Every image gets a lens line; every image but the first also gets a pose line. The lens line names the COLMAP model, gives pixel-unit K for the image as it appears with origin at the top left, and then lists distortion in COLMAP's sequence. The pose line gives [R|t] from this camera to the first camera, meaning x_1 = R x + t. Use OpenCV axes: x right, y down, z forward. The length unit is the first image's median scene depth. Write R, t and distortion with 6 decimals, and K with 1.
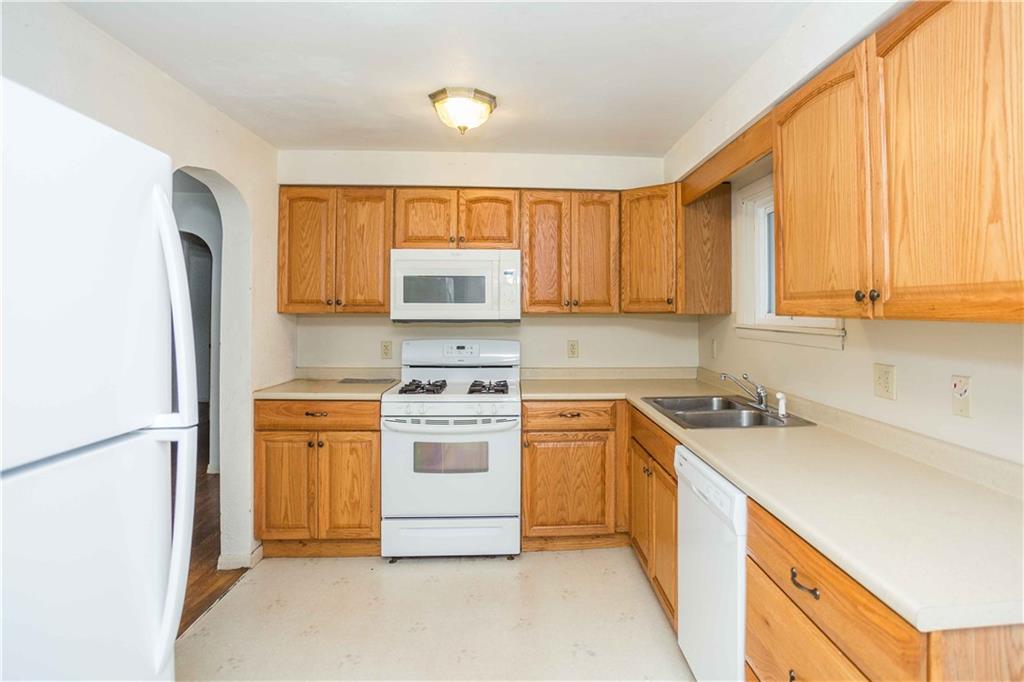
lens RADIAL K [[560.7, 0, 560.9], [0, 560.7, 304.2], [0, 0, 1]] dist [-0.083038, 0.047536]
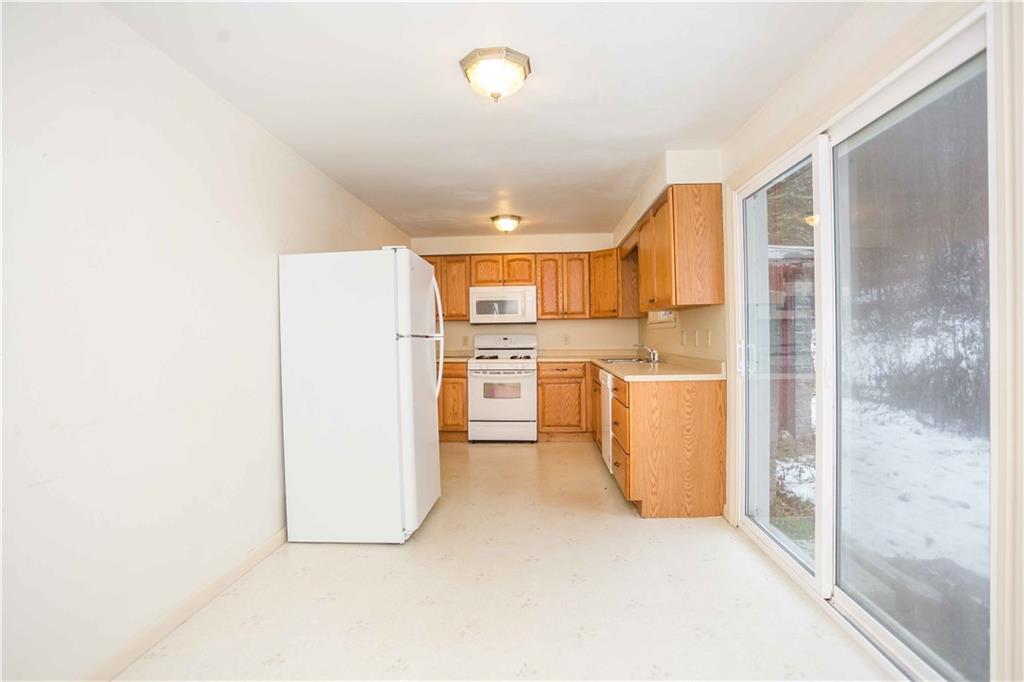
lens RADIAL K [[510.9, 0, 510.2], [0, 510.9, 338.0], [0, 0, 1]] dist [-0.076340, 0.033261]
pose [[0.988722, -0.013728, -0.149132, 0.100703], [0.016141, 0.999757, 0.014986, 0.054839], [0.148890, -0.017224, 0.988704, -0.754493]]
